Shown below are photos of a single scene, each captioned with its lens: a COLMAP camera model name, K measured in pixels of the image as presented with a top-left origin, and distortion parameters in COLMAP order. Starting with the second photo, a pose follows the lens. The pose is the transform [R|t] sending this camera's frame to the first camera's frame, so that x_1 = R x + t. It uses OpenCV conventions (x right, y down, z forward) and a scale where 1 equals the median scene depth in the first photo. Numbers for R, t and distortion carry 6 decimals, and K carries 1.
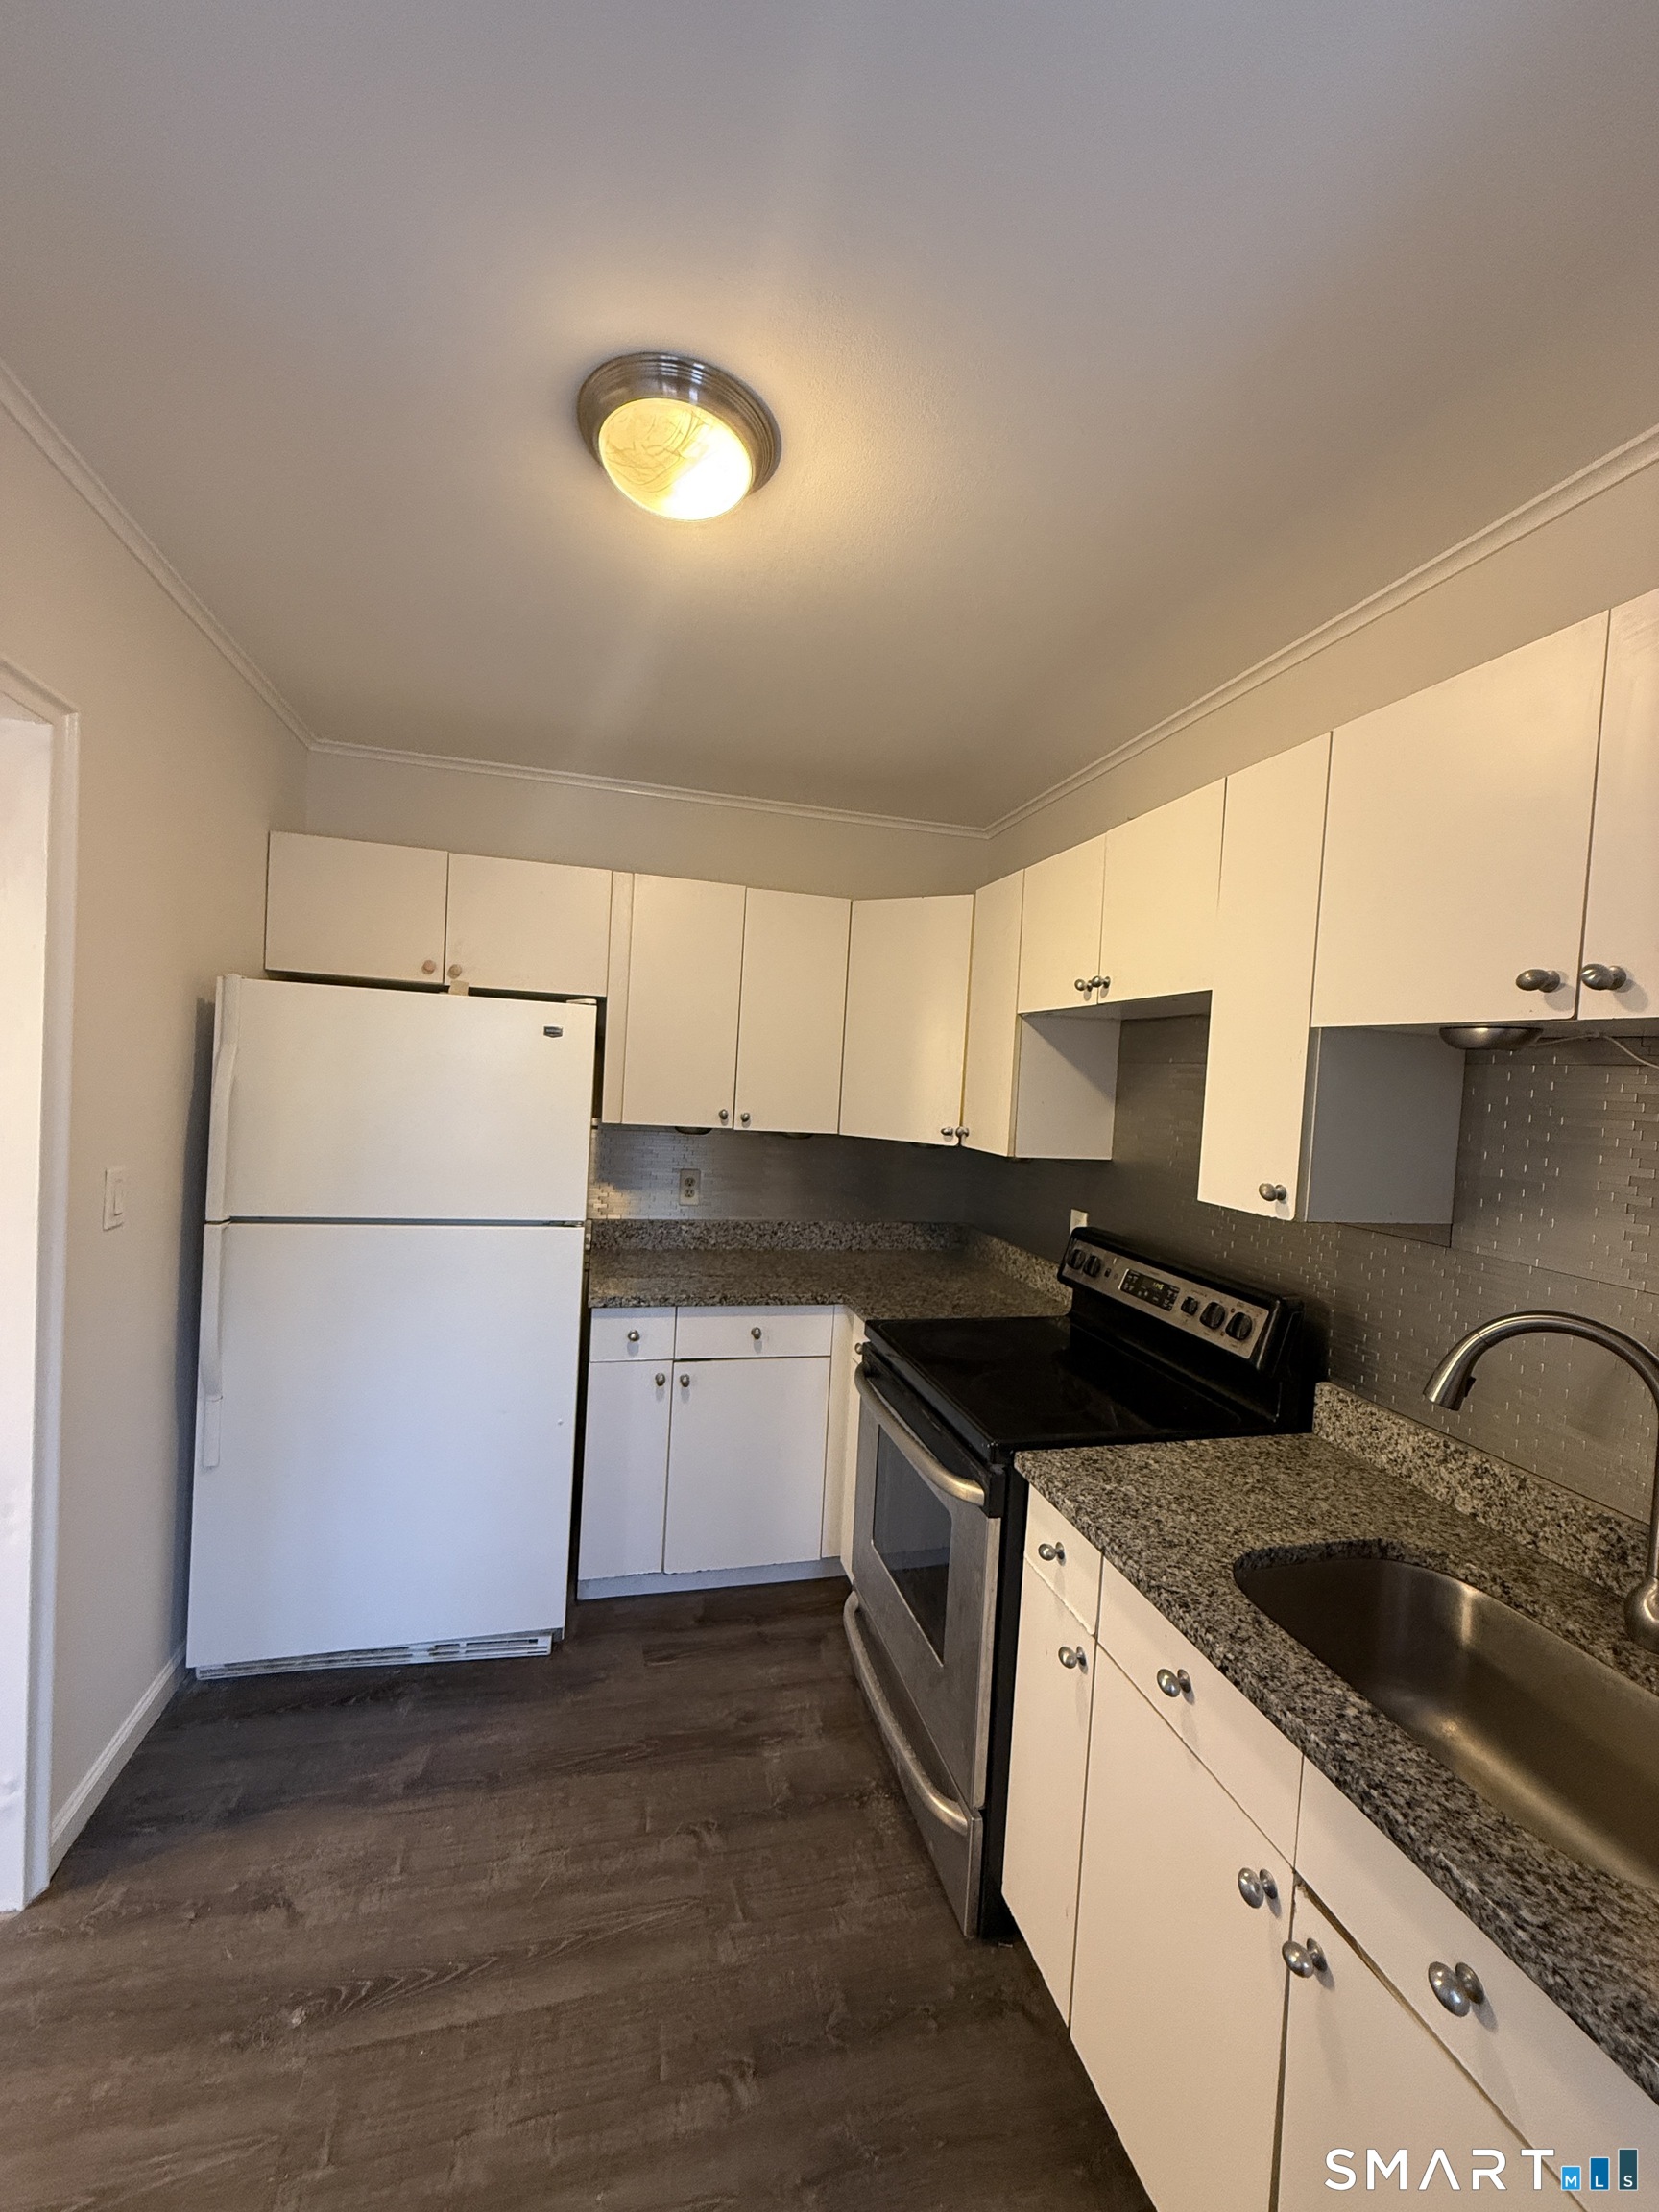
lens RADIAL K [[875.3, 0, 830.8], [0, 875.3, 1101.9], [0, 0, 1]] dist [0.000796, -0.000151]
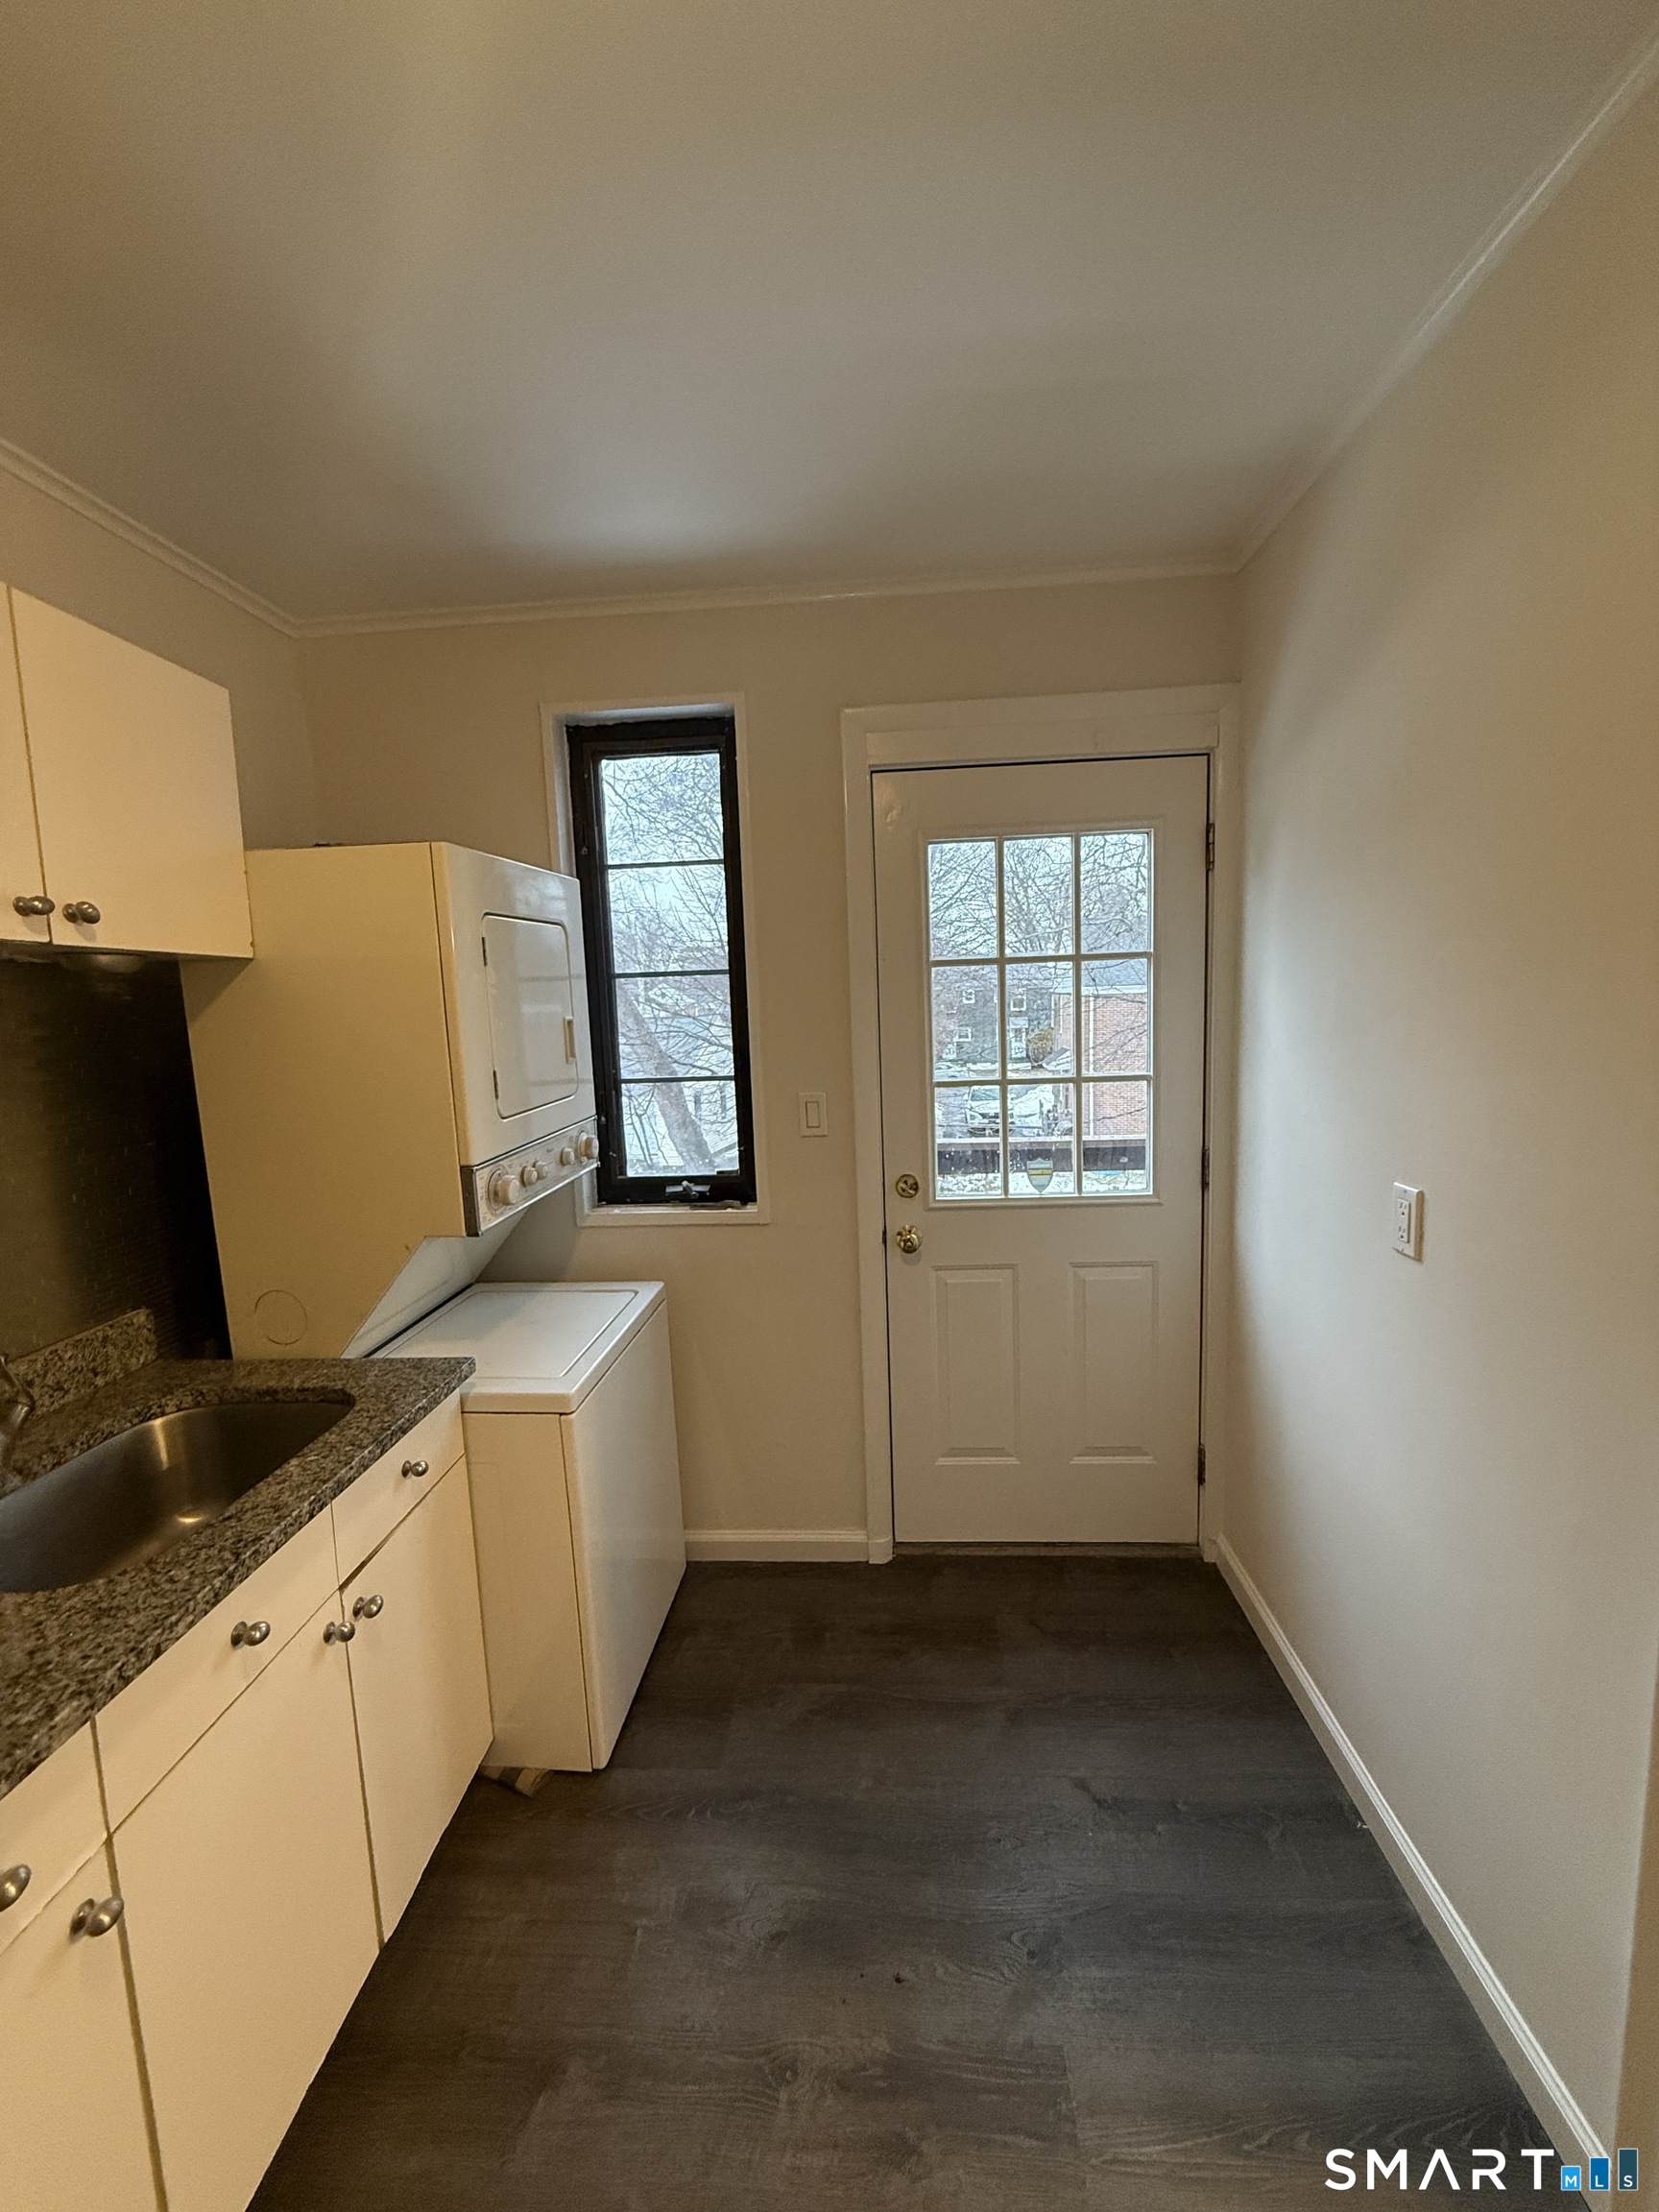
lens RADIAL K [[875.3, 0, 828.6], [0, 875.3, 1101.9], [0, 0, 1]] dist [0.000796, -0.000151]
pose [[-0.948073, -0.062056, 0.311940, -0.330505], [-0.010499, 0.986352, 0.164312, -0.055046], [-0.317879, 0.152505, -0.935786, 1.118122]]
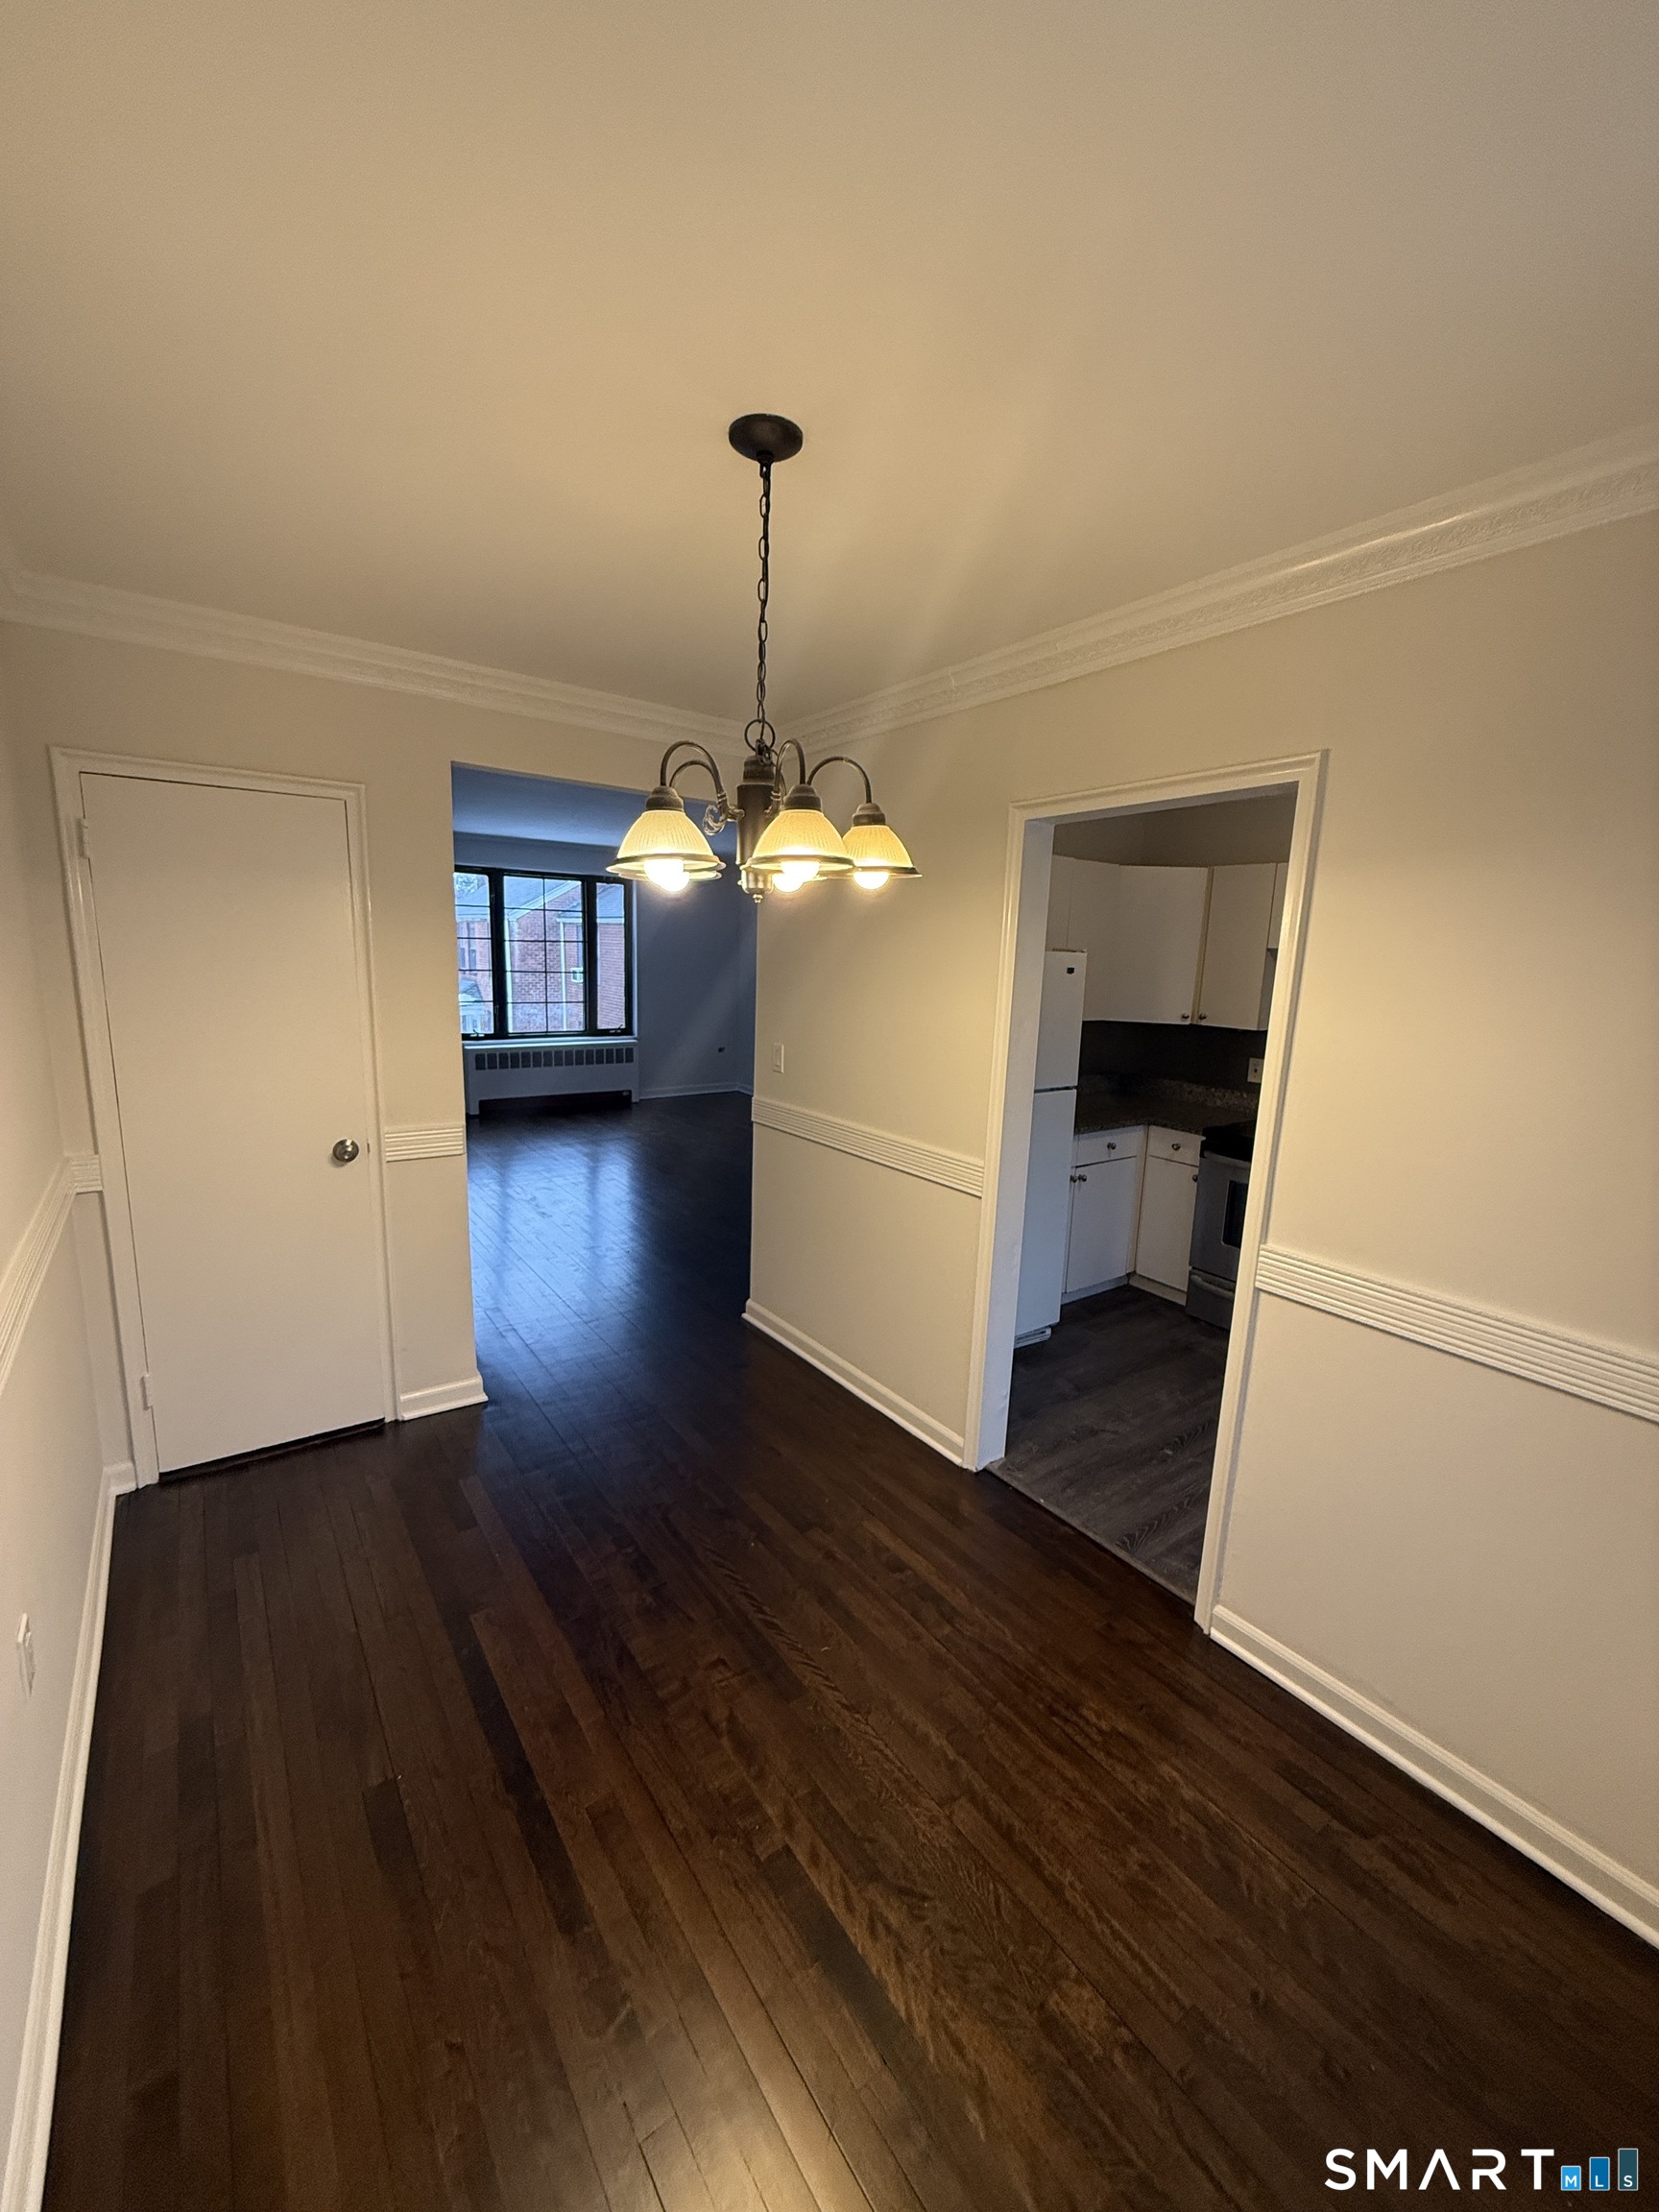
lens RADIAL K [[875.3, 0, 841.5], [0, 875.3, 1103.3], [0, 0, 1]] dist [0.000796, -0.000151]
pose [[0.930505, -0.088156, 0.355513, -1.763280], [0.028566, 0.985114, 0.169510, -0.168167], [-0.365164, -0.147575, 0.919172, -0.489434]]
